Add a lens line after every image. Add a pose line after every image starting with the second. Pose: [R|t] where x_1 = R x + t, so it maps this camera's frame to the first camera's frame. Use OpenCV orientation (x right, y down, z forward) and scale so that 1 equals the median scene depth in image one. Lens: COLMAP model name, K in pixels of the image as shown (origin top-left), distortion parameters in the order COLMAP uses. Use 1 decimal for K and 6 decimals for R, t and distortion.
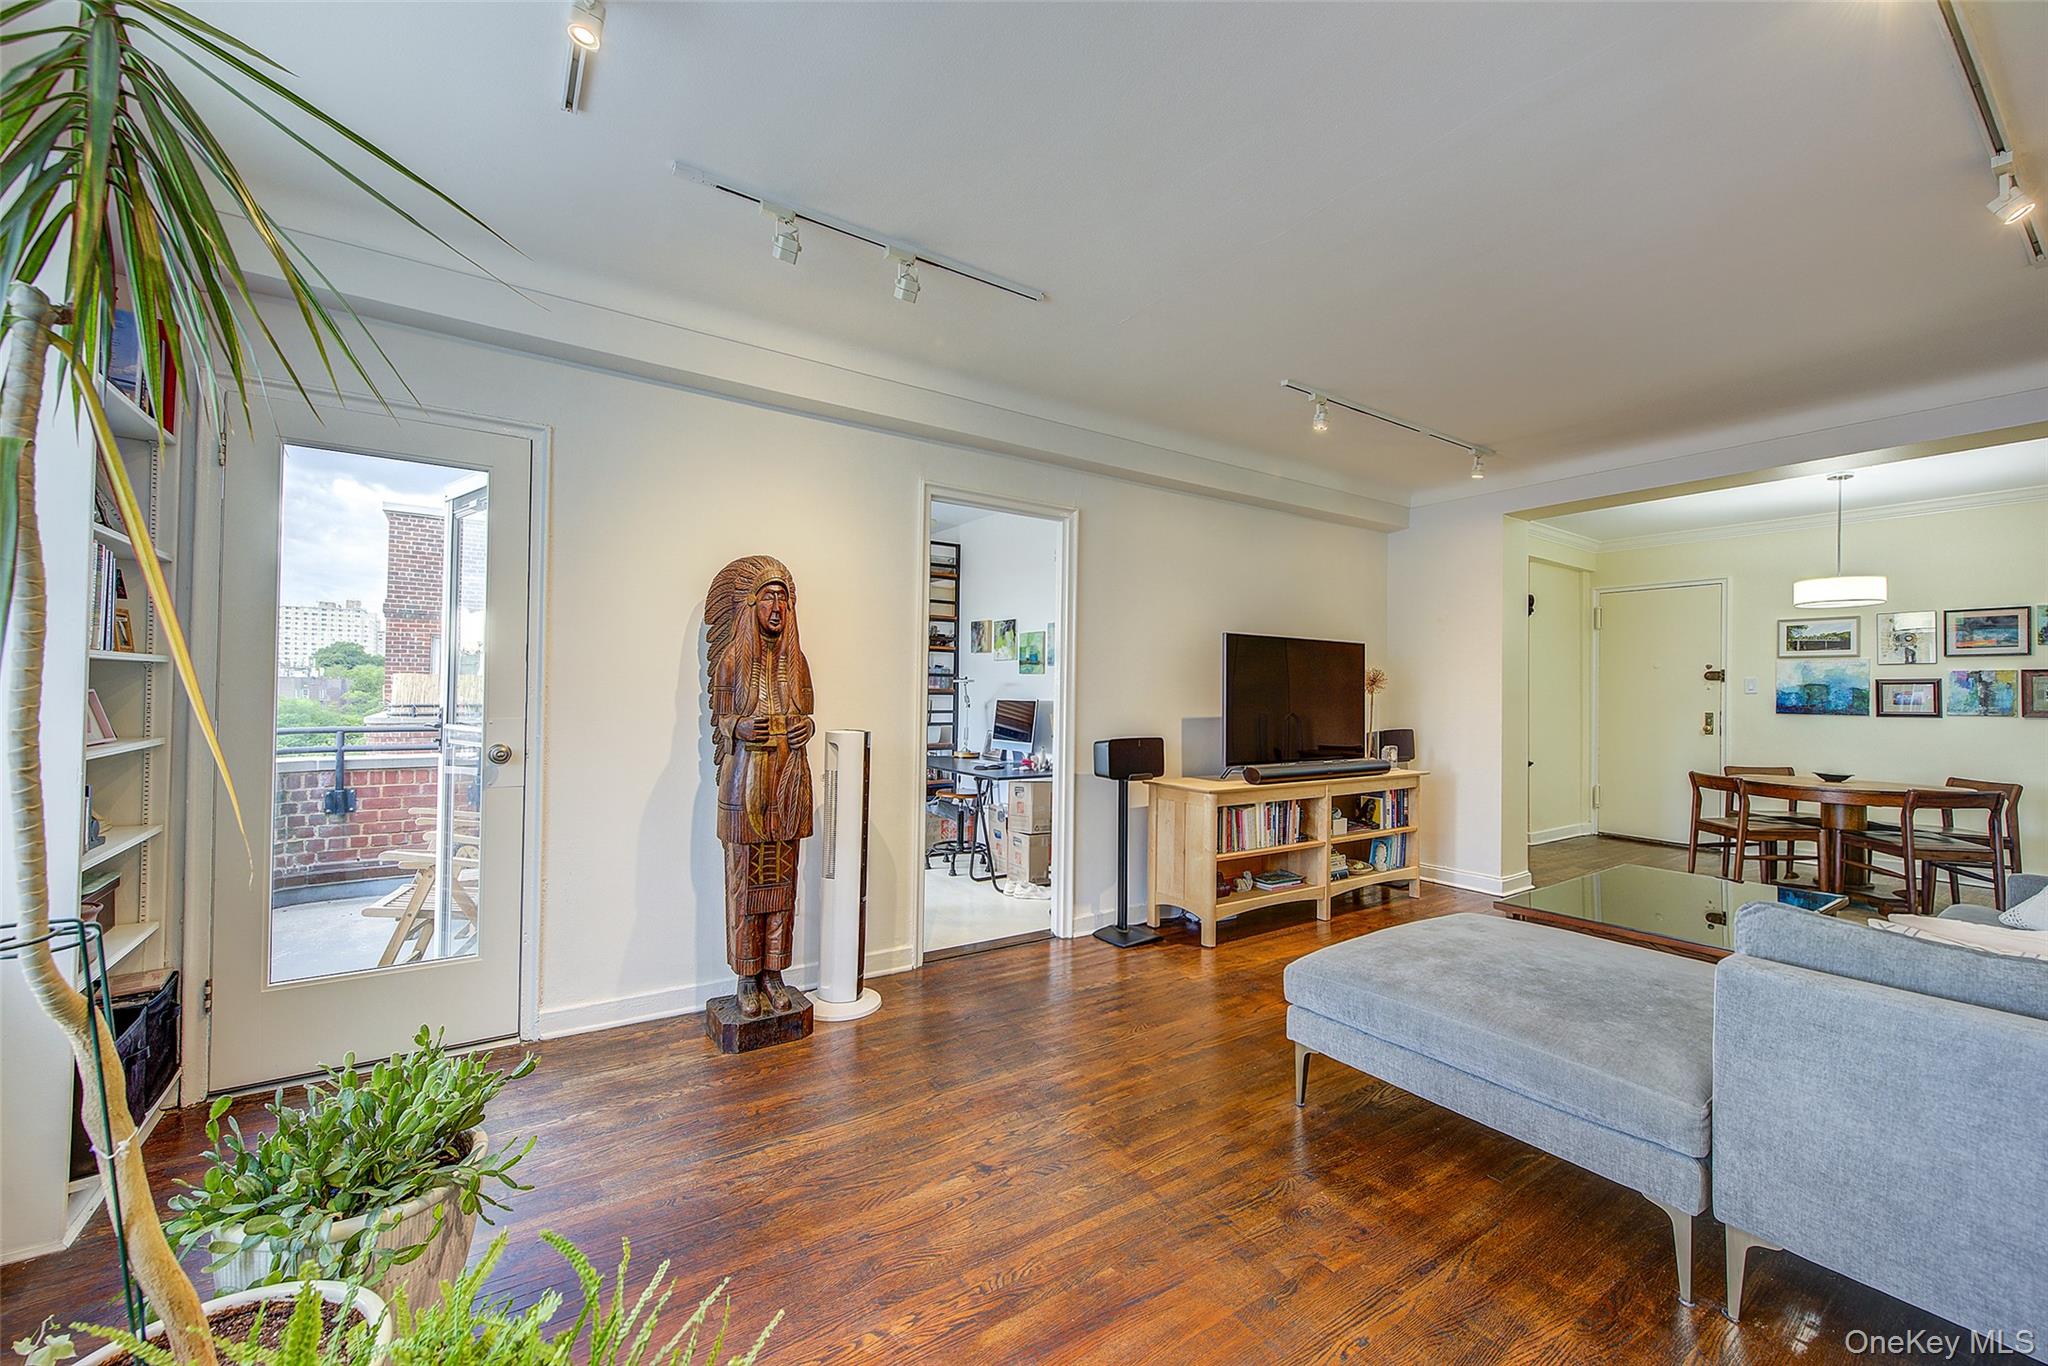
lens RADIAL K [[814.1, 0, 1022.9], [0, 814.1, 684.9], [0, 0, 1]] dist [0.001820, 0.000244]
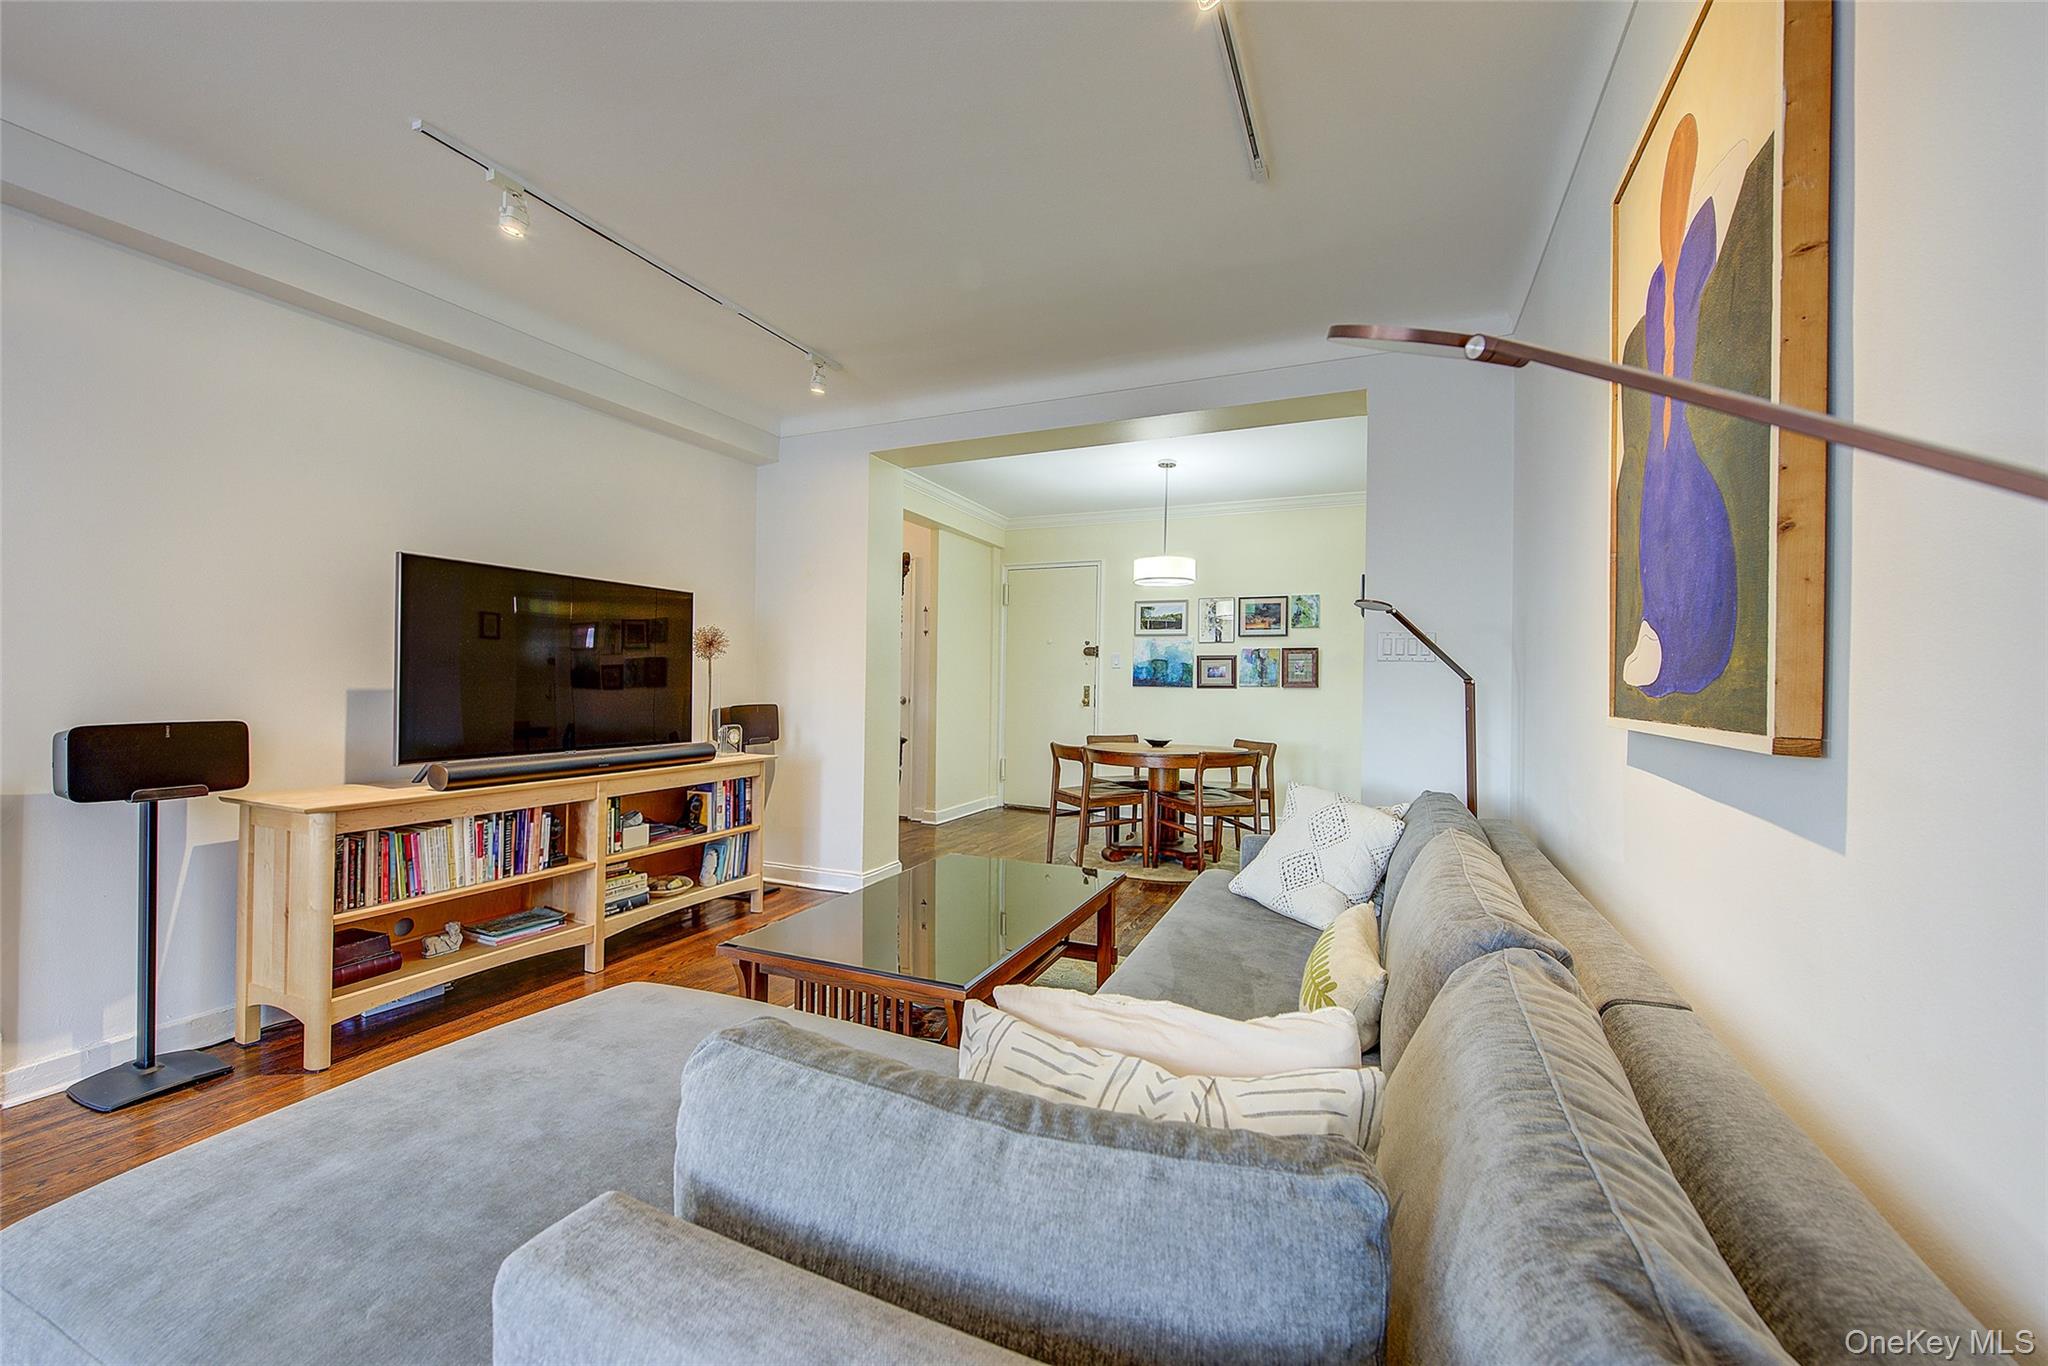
lens RADIAL K [[814.1, 0, 1019.5], [0, 814.1, 682.6], [0, 0, 1]] dist [0.001820, 0.000244]
pose [[0.854414, -0.000087, 0.519592, 0.288177], [-0.008626, 0.999860, 0.014352, 0.020519], [-0.519520, -0.016745, 0.854294, 0.183967]]
